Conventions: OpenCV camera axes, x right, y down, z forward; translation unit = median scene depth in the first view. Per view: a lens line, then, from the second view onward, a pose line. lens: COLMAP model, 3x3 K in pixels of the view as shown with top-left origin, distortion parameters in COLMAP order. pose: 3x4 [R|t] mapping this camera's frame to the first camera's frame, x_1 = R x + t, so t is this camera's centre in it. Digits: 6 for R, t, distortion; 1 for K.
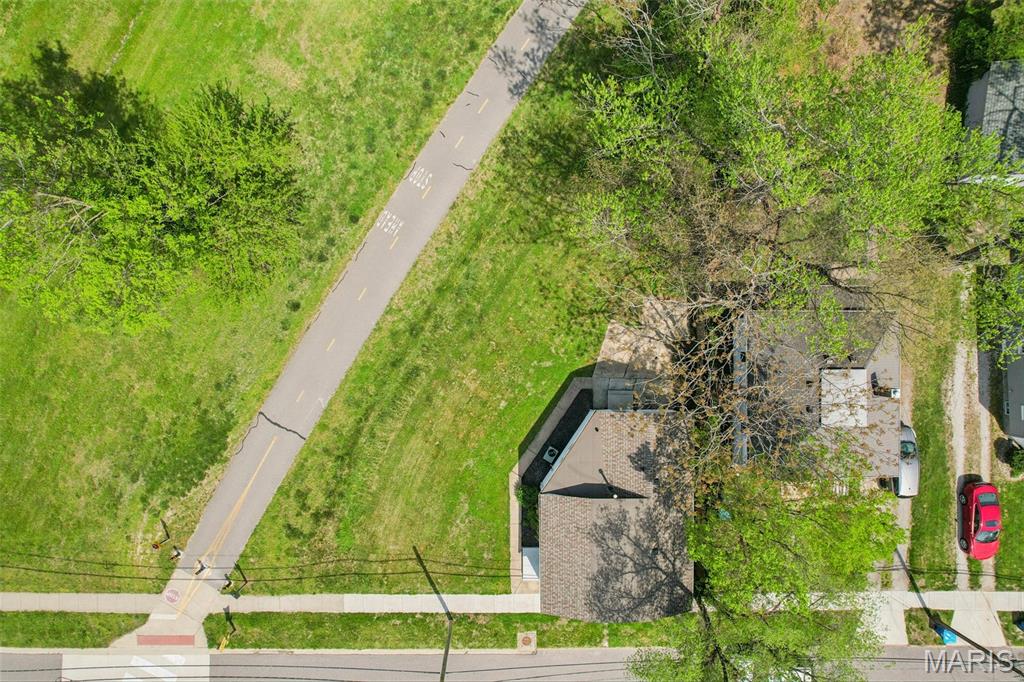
lens RADIAL K [[675.6, 0, 512.0], [0, 675.6, 341.0], [0, 0, 1]] dist [-0.066123, 0.066112]
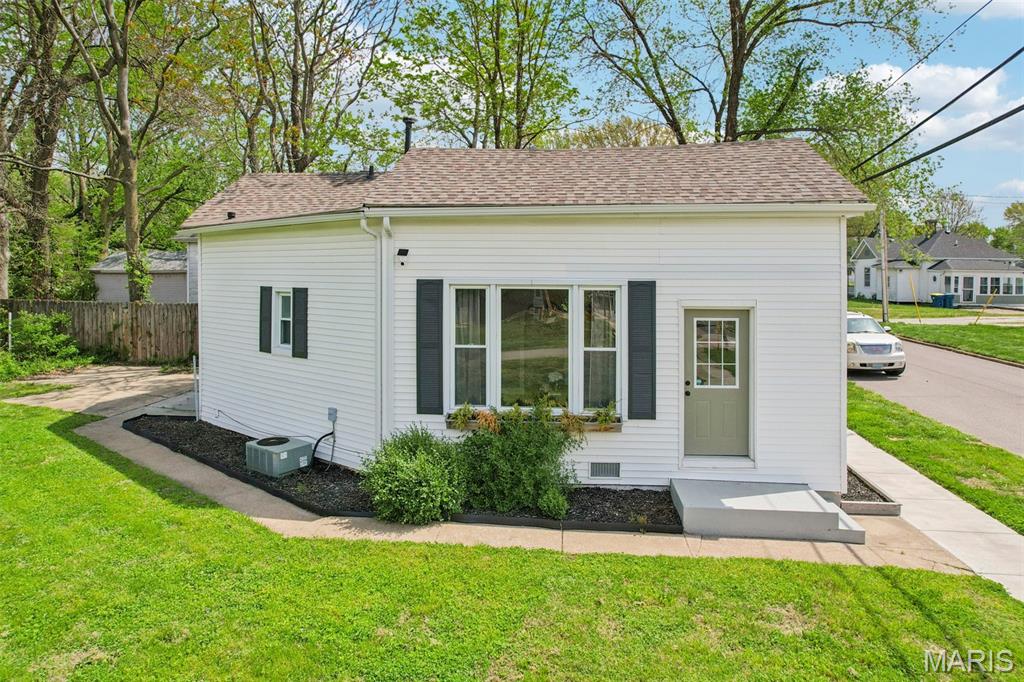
lens RADIAL K [[681.3, 0, 509.8], [0, 681.3, 275.8], [0, 0, 1]] dist [-0.082467, 0.063598]
pose [[0.104214, -0.006097, 0.994536, -0.178440], [0.994544, -0.004030, -0.104239, 0.277287], [0.004644, 0.999973, 0.005644, 0.927953]]
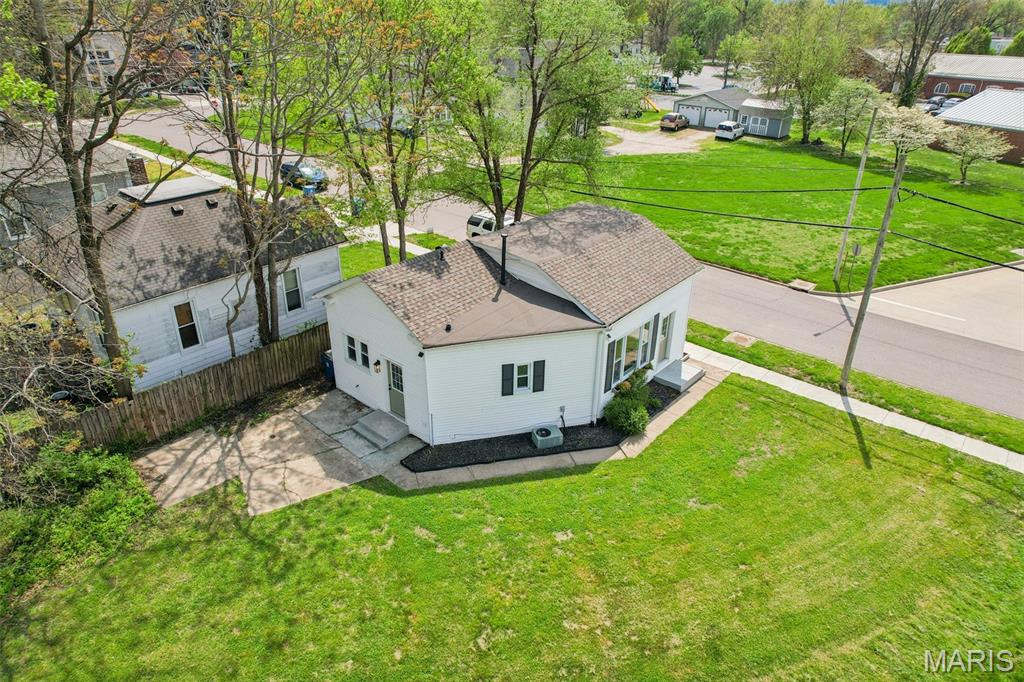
lens RADIAL K [[654.4, 0, 512.0], [0, 654.4, 341.0], [0, 0, 1]] dist [-0.062890, 0.055941]
pose [[-0.756095, -0.318682, 0.571632, -0.187660], [0.654117, -0.339606, 0.675869, -0.166701], [-0.021258, 0.884935, 0.465229, 0.694834]]
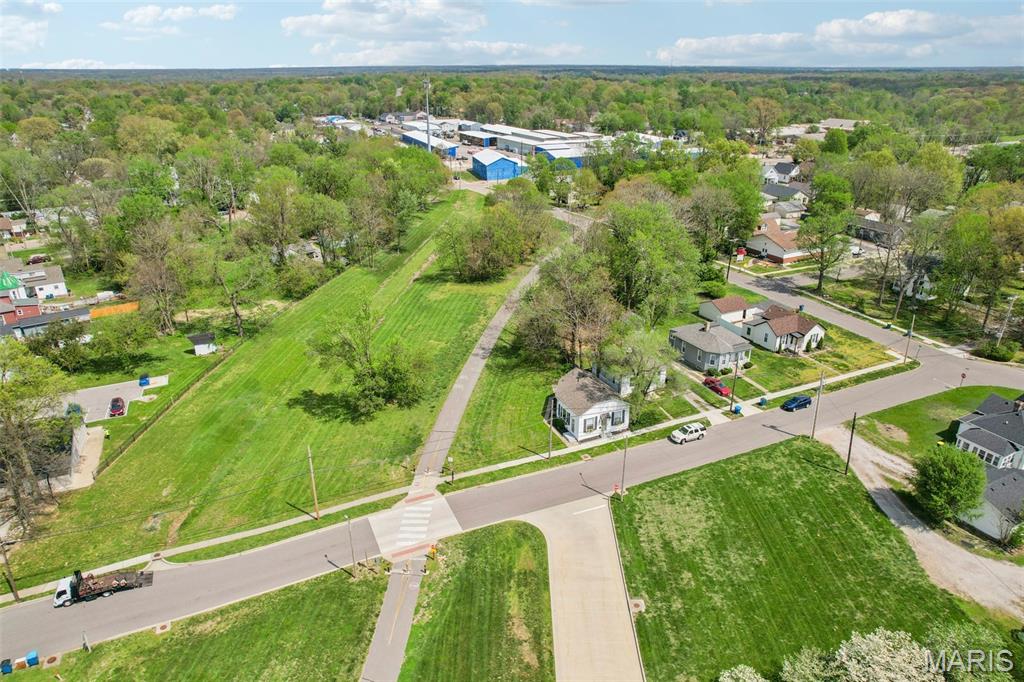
lens RADIAL K [[675.6, 0, 512.0], [0, 675.6, 341.0], [0, 0, 1]] dist [-0.066123, 0.066112]
pose [[0.914426, -0.165076, 0.369561, -0.916666], [0.404654, 0.352618, -0.843751, 2.021164], [0.008969, 0.921092, 0.389242, -0.161587]]
